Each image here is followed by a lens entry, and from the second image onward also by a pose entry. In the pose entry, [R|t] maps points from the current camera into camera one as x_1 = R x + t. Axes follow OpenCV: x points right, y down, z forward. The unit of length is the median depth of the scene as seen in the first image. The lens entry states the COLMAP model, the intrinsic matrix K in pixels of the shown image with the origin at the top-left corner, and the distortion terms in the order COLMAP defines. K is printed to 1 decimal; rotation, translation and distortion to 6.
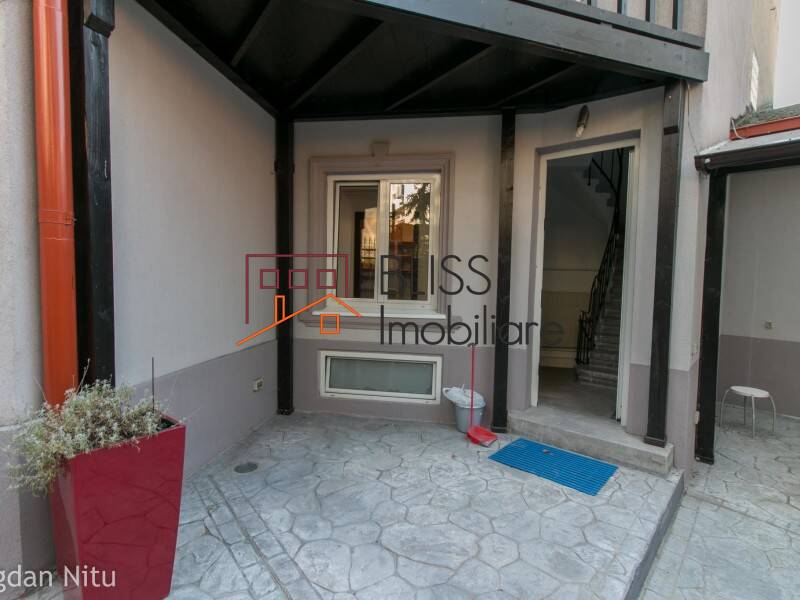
lens RADIAL K [[410.7, 0, 400.0], [0, 410.7, 300.0], [0, 0, 1]] dist [0.000705, 0.000198]
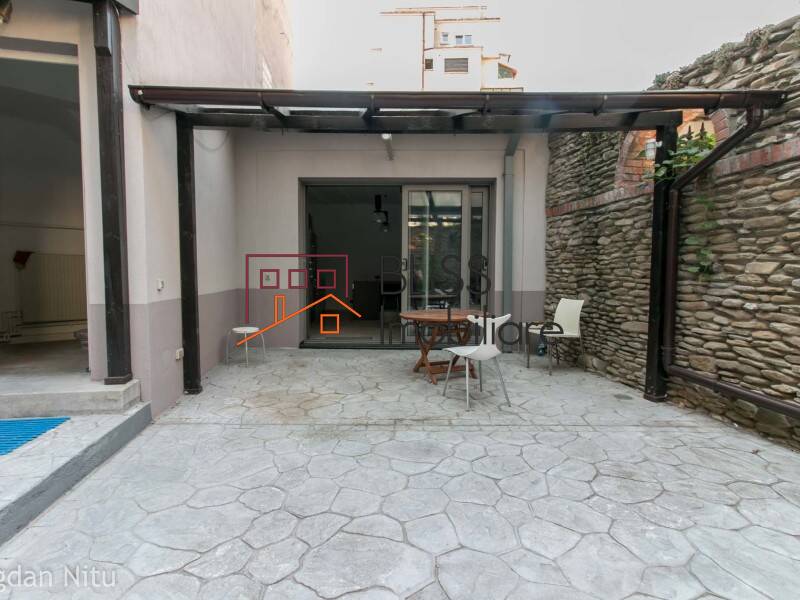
lens RADIAL K [[410.7, 0, 400.0], [0, 410.7, 300.0], [0, 0, 1]] dist [0.000705, 0.000198]
pose [[0.624563, -0.066233, 0.778161, 0.297100], [0.048309, 0.997766, 0.046152, 0.143230], [-0.779479, 0.008768, 0.626367, -0.120415]]
